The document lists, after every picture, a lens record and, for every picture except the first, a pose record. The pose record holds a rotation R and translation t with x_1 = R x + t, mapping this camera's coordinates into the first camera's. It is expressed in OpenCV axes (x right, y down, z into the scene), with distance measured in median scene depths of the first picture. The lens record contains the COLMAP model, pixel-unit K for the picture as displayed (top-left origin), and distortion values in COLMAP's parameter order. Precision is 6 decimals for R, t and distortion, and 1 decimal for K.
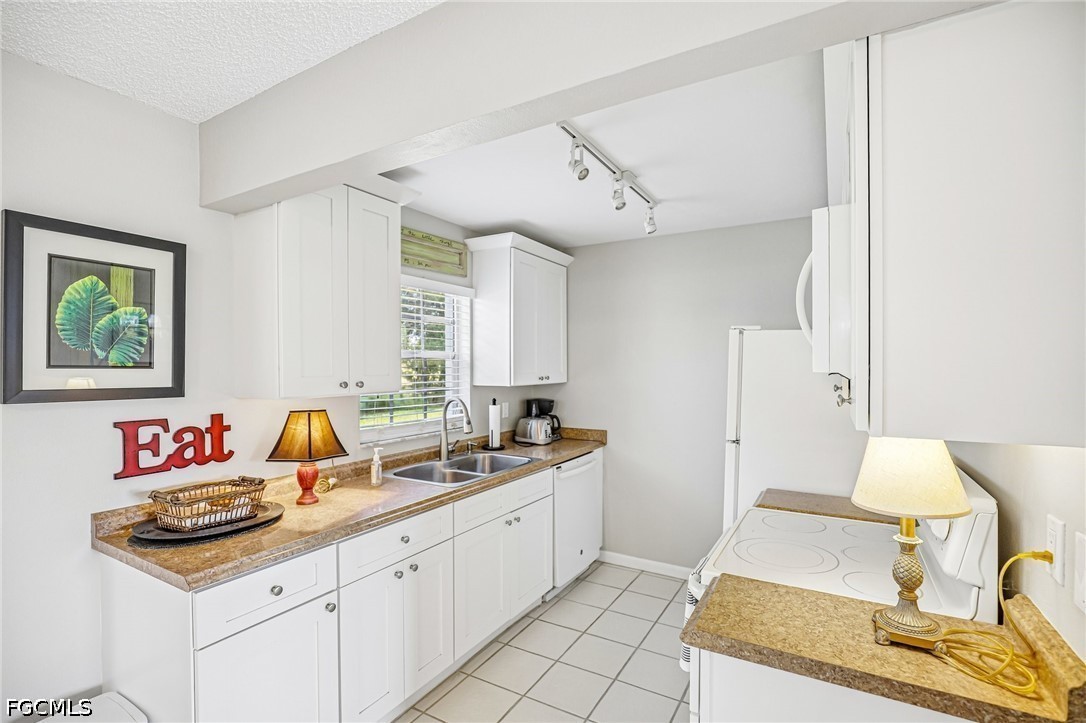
lens RADIAL K [[500.7, 0, 541.1], [0, 500.7, 369.7], [0, 0, 1]] dist [-0.018316, 0.000351]
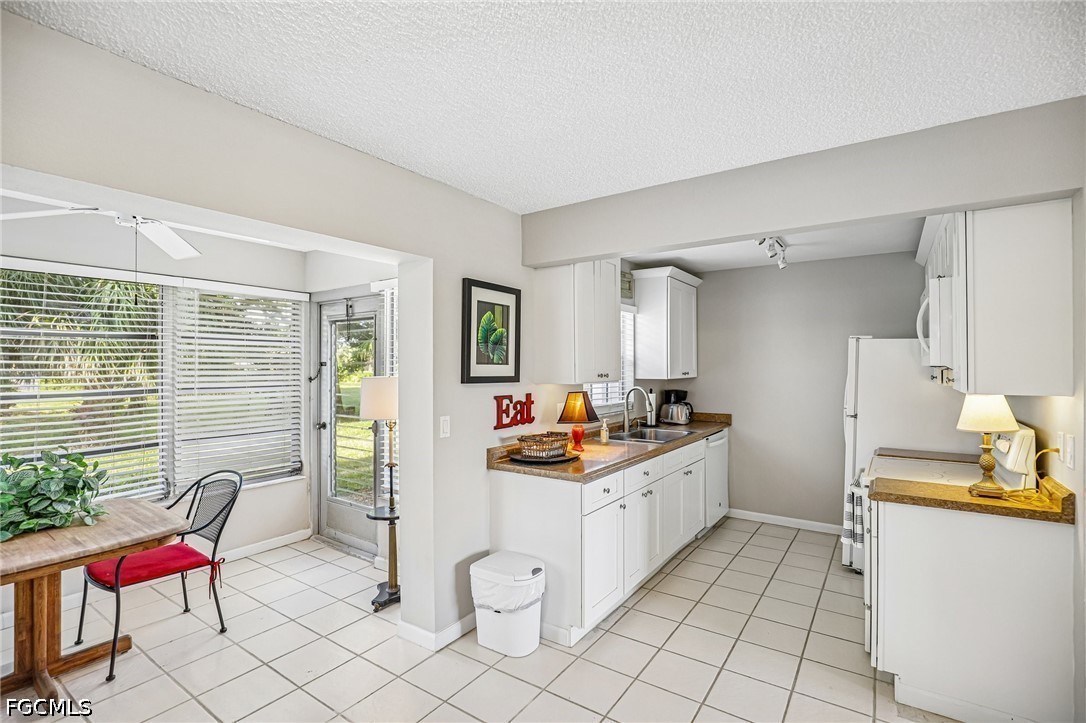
lens RADIAL K [[506.1, 0, 538.9], [0, 506.1, 362.1], [0, 0, 1]] dist [-0.014432, 0.000649]
pose [[0.997104, -0.002027, -0.076029, -0.528433], [0.000797, 0.999868, -0.016203, 0.015681], [0.076052, 0.016095, 0.996974, -0.672859]]
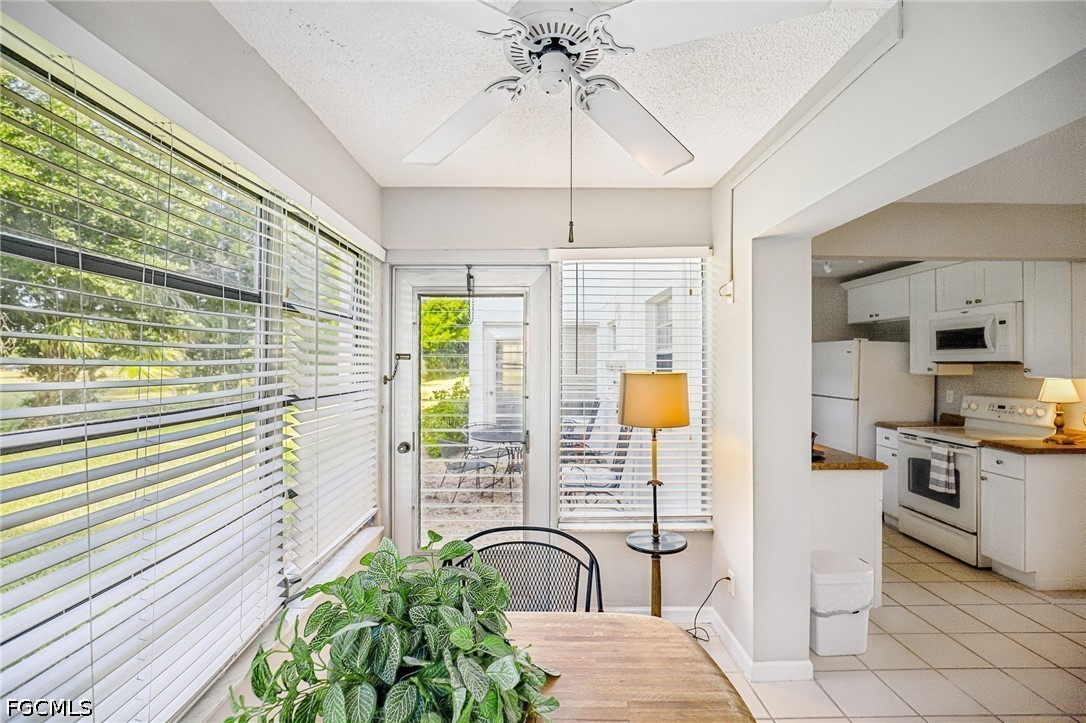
lens RADIAL K [[493.7, 0, 549.1], [0, 493.7, 360.1], [0, 0, 1]] dist [-0.051637, 0.016109]
pose [[0.864461, 0.003015, 0.502690, -2.039206], [0.002853, 0.999937, -0.010902, 0.014028], [-0.502691, 0.010858, 0.864398, -0.001898]]
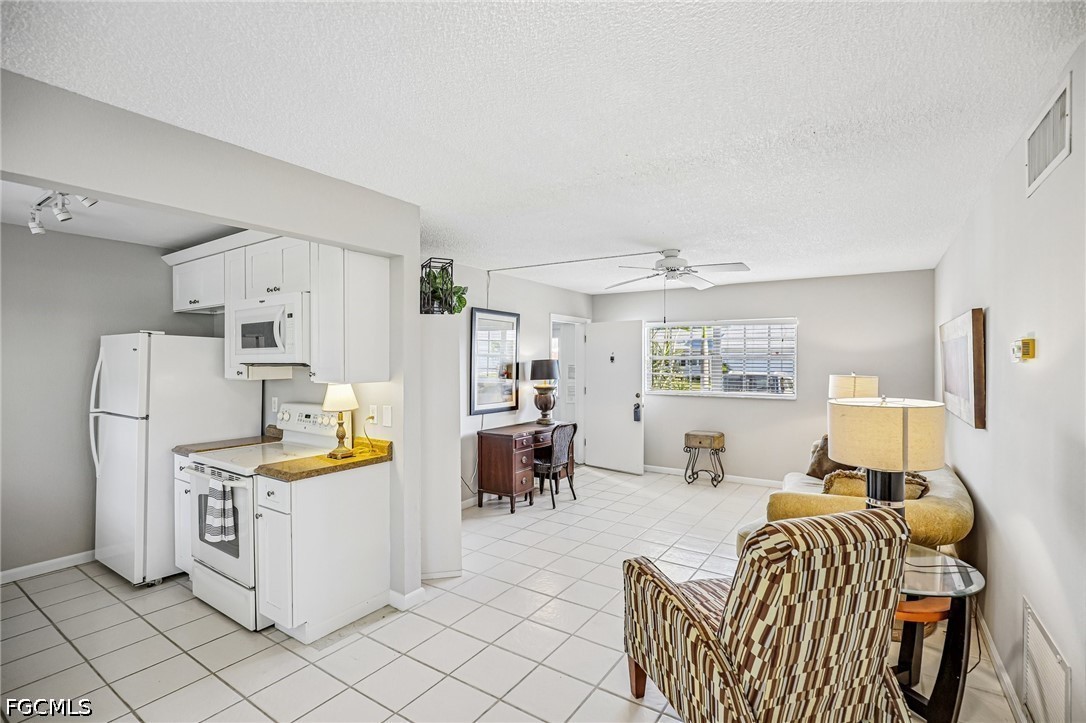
lens RADIAL K [[496.7, 0, 541.5], [0, 496.7, 362.3], [0, 0, 1]] dist [-0.014699, 0.001316]
pose [[0.065608, -0.002813, 0.997842, -1.115039], [0.009780, 0.999950, 0.002176, 0.004917], [-0.997798, 0.009616, 0.065632, -0.177687]]
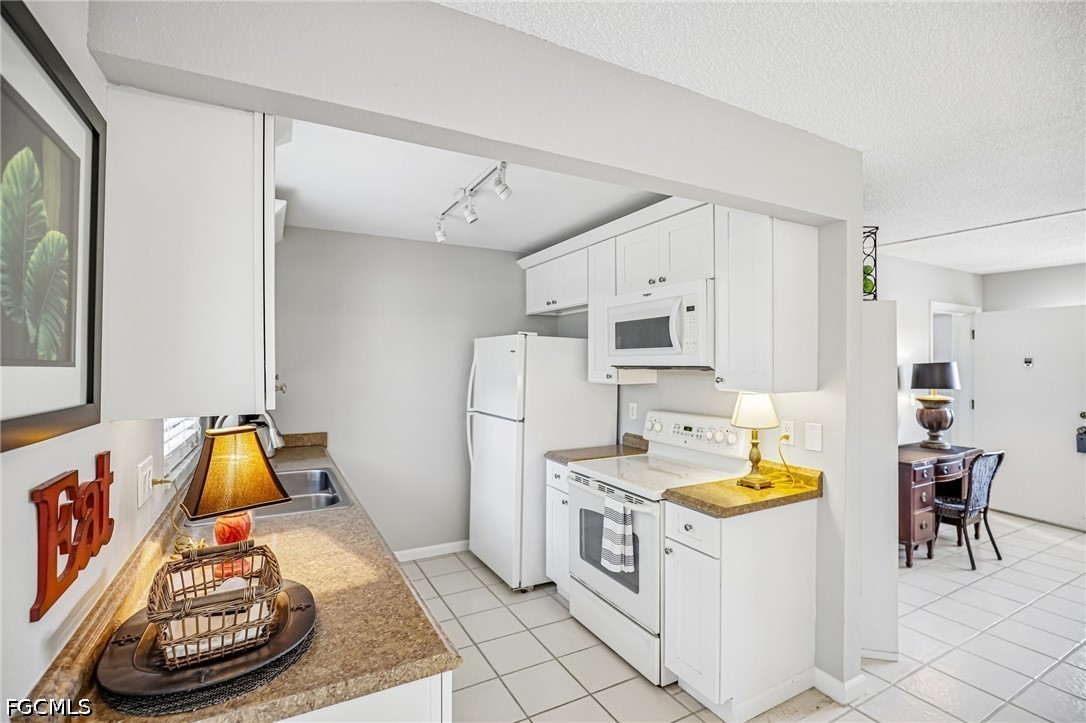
lens RADIAL K [[500.6, 0, 552.6], [0, 500.6, 362.3], [0, 0, 1]] dist [-0.019320, 0.000436]
pose [[0.509242, 0.002257, 0.860620, -0.917329], [0.005496, 0.999968, -0.005875, -0.000722], [-0.860606, 0.007722, 0.509213, 0.351919]]
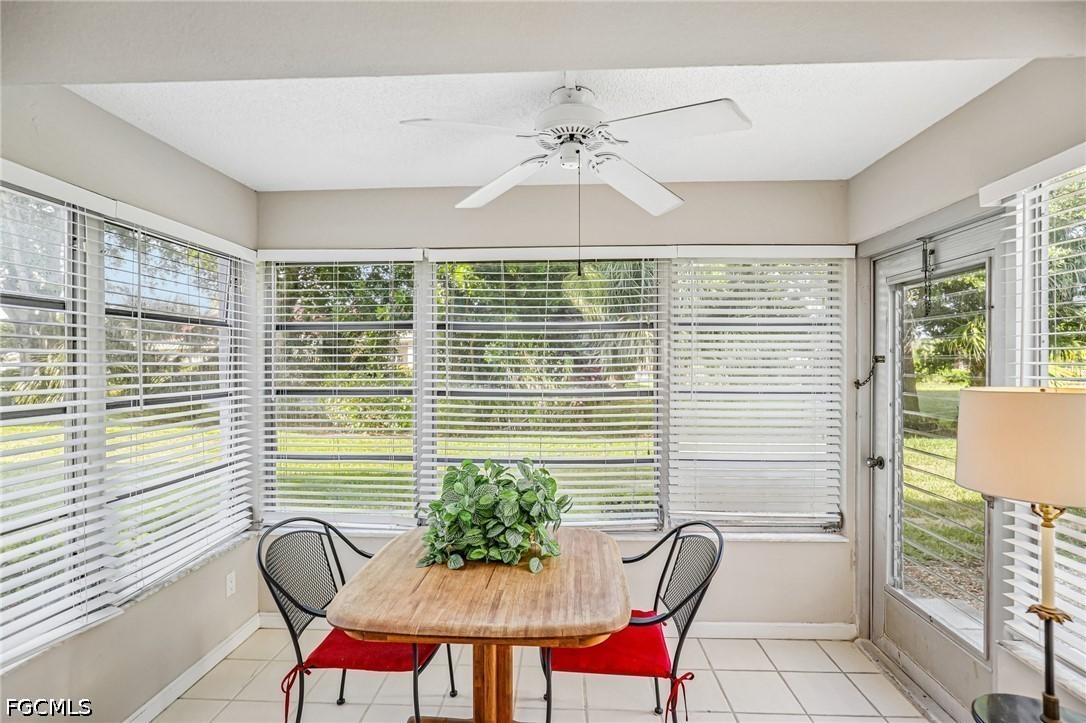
lens RADIAL K [[528.1, 0, 548.1], [0, 528.1, 364.2], [0, 0, 1]] dist [-0.018016, 0.000785]
pose [[0.483114, 0.002080, -0.875555, -0.867211], [-0.007051, 0.999974, -0.001514, 0.009033], [0.875529, 0.006905, 0.483116, 0.060755]]
